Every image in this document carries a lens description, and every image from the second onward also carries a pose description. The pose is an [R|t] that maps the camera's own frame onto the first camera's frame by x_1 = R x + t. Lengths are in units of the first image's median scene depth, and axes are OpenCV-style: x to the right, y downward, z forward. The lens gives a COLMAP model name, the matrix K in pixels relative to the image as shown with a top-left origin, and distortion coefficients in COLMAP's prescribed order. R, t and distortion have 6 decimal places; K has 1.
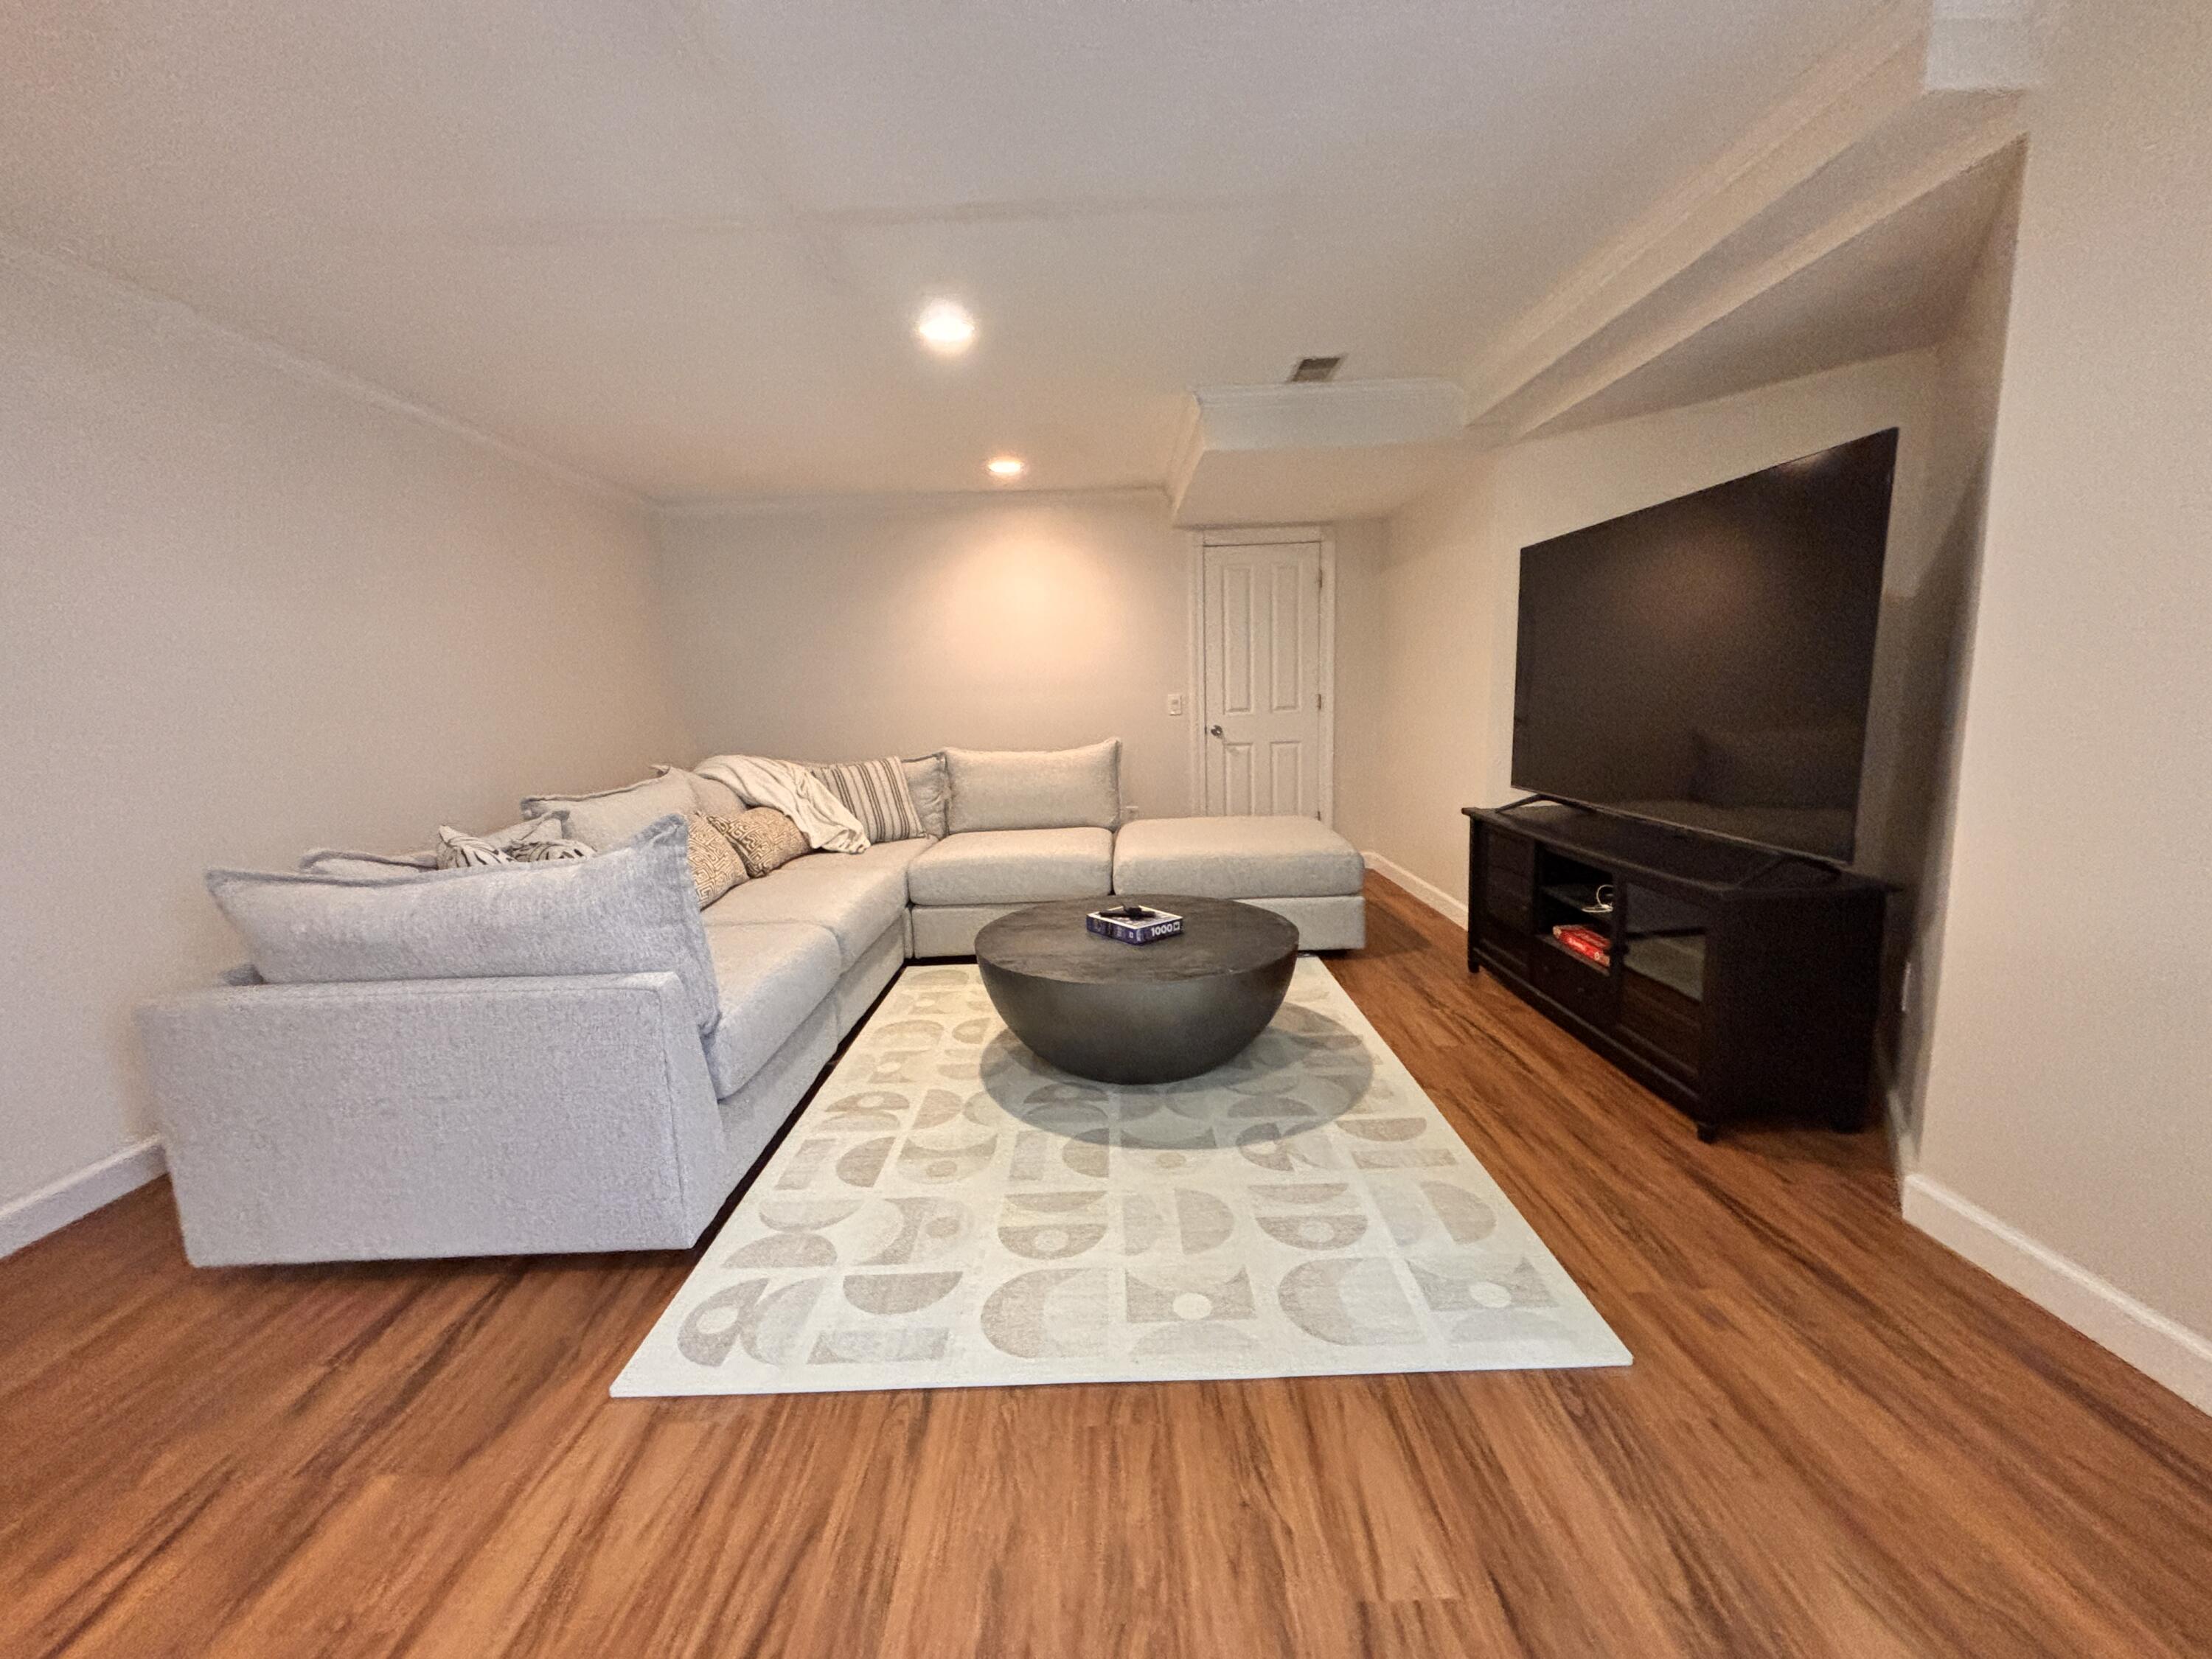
lens RADIAL K [[894.7, 0, 1104.4], [0, 894.7, 835.0], [0, 0, 1]] dist [0.000278, -0.000043]
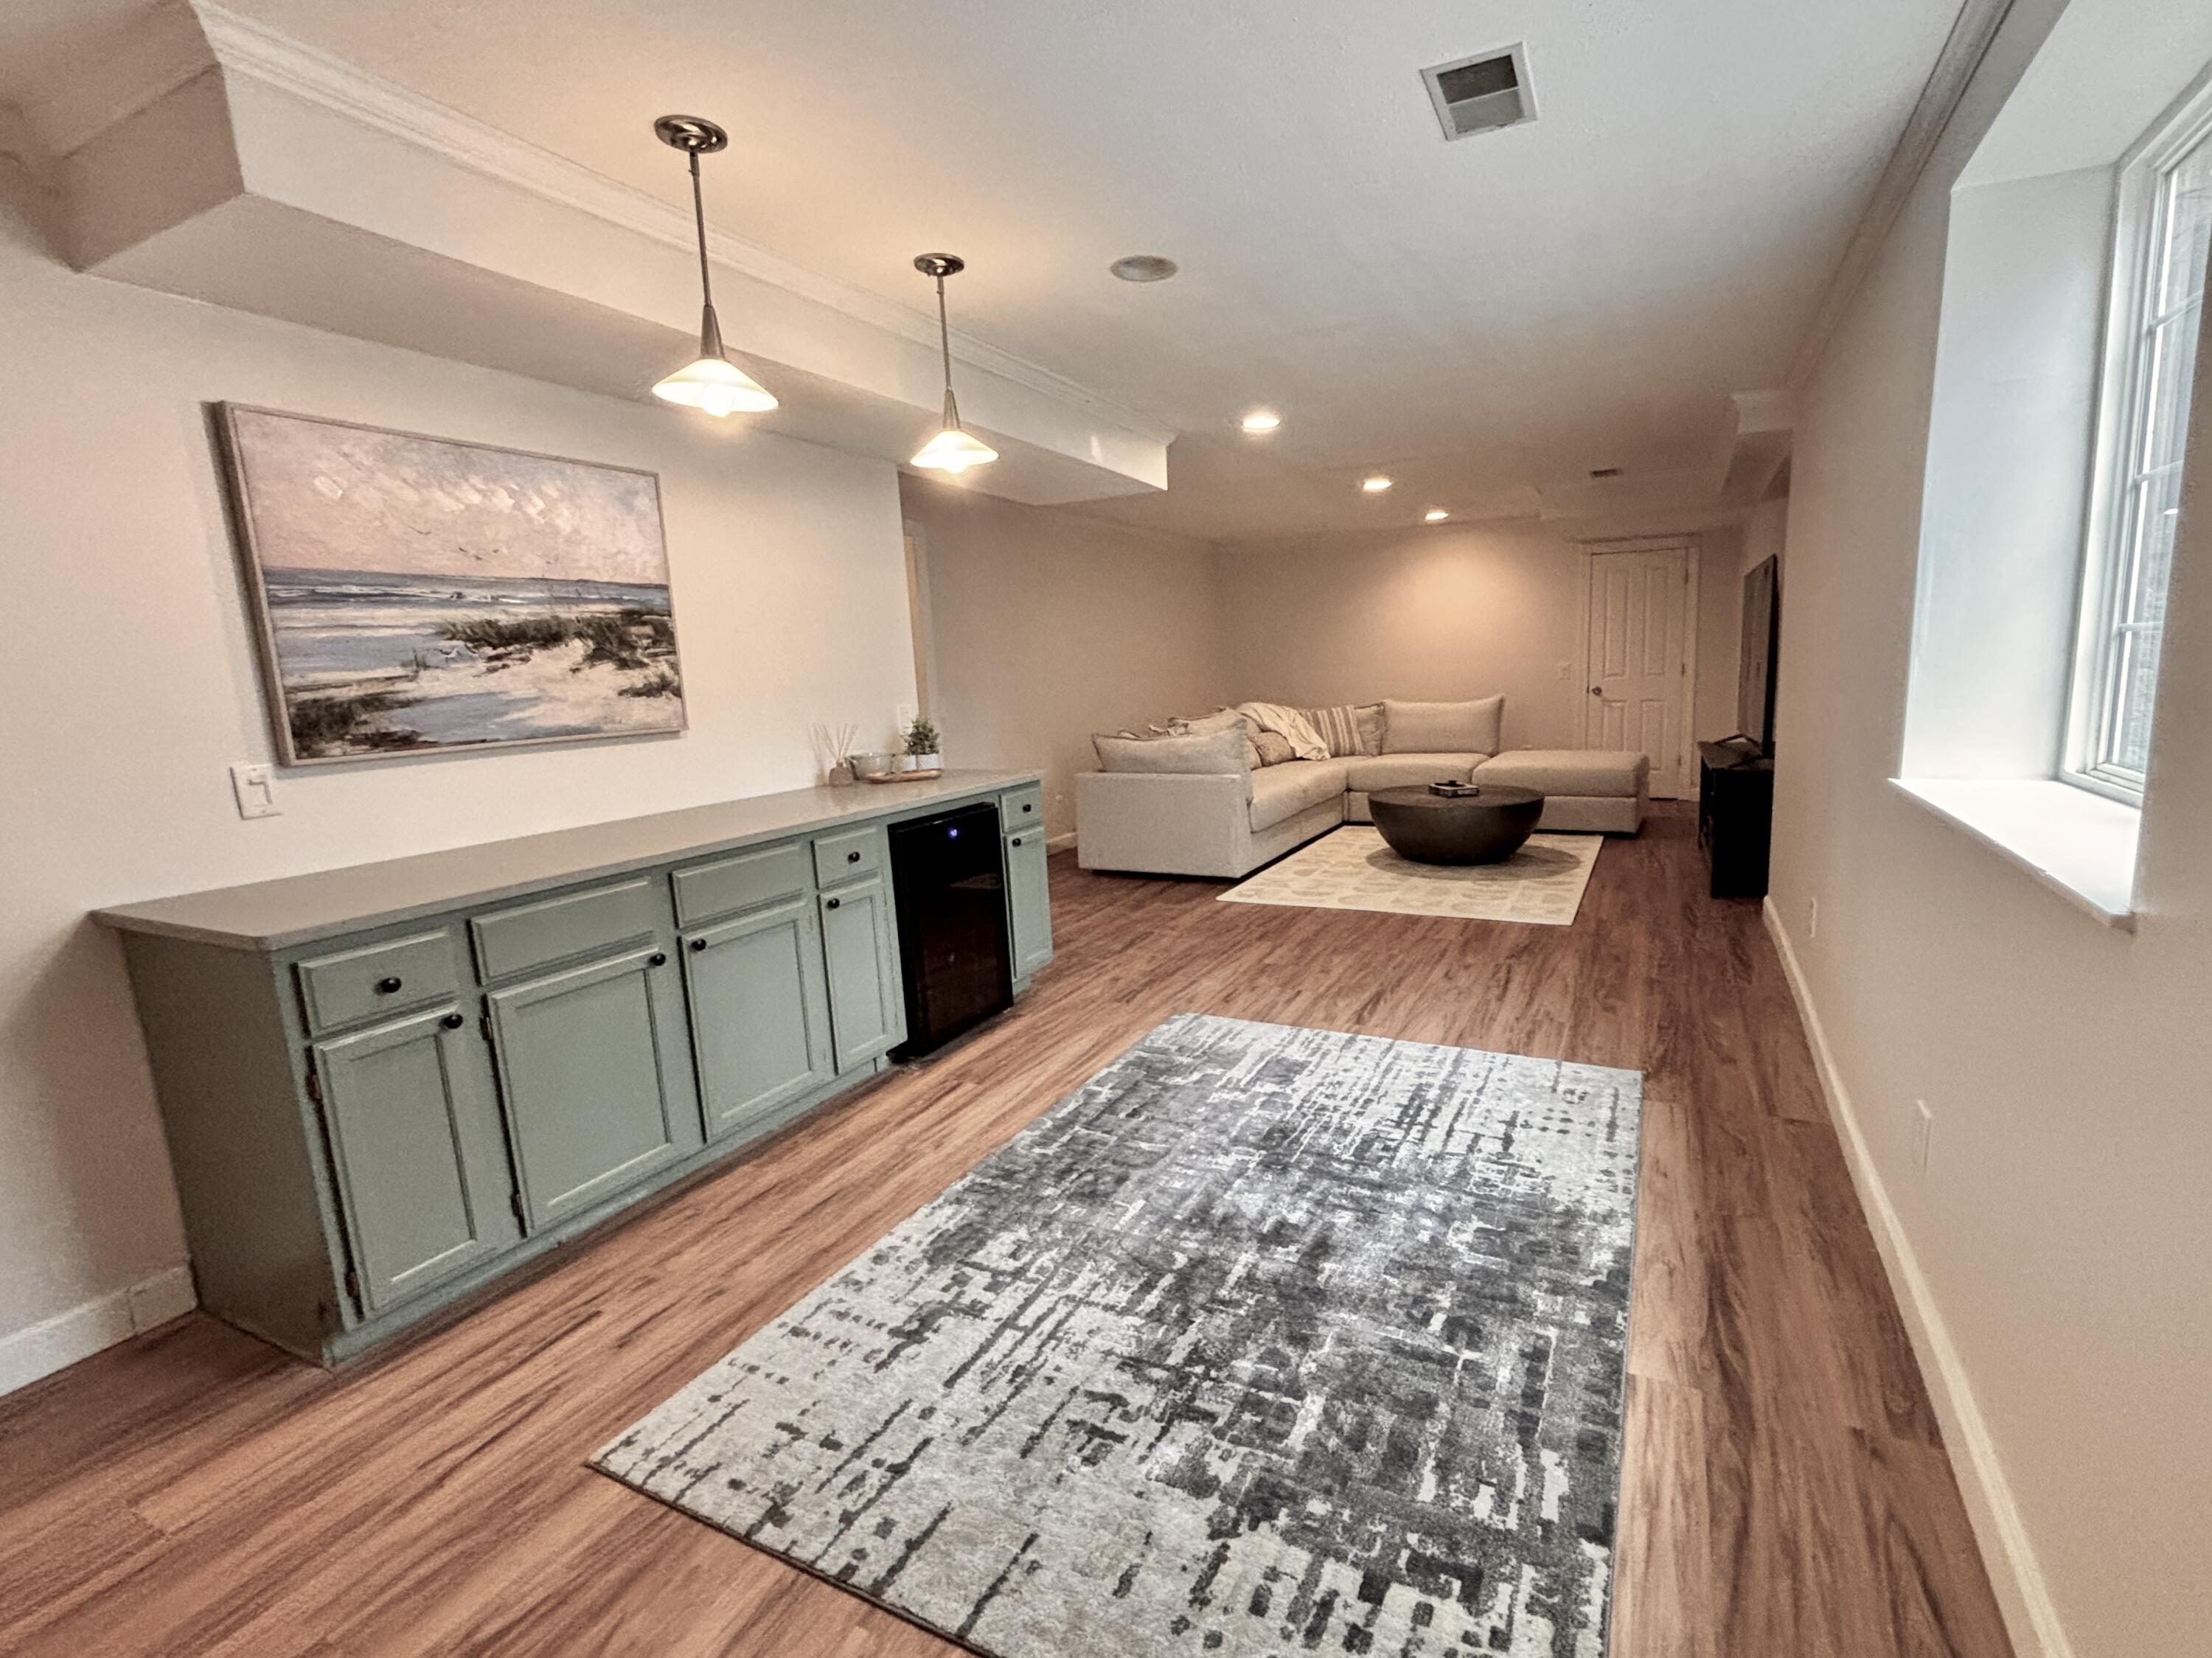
lens RADIAL K [[1025.9, 0, 1112.1], [0, 1025.9, 834.2], [0, 0, 1]] dist [0.001024, 0.000019]
pose [[0.873657, 0.077522, -0.480327, 0.303730], [-0.067007, 0.996989, 0.039031, 0.104471], [0.481906, -0.001914, 0.876221, -0.845311]]
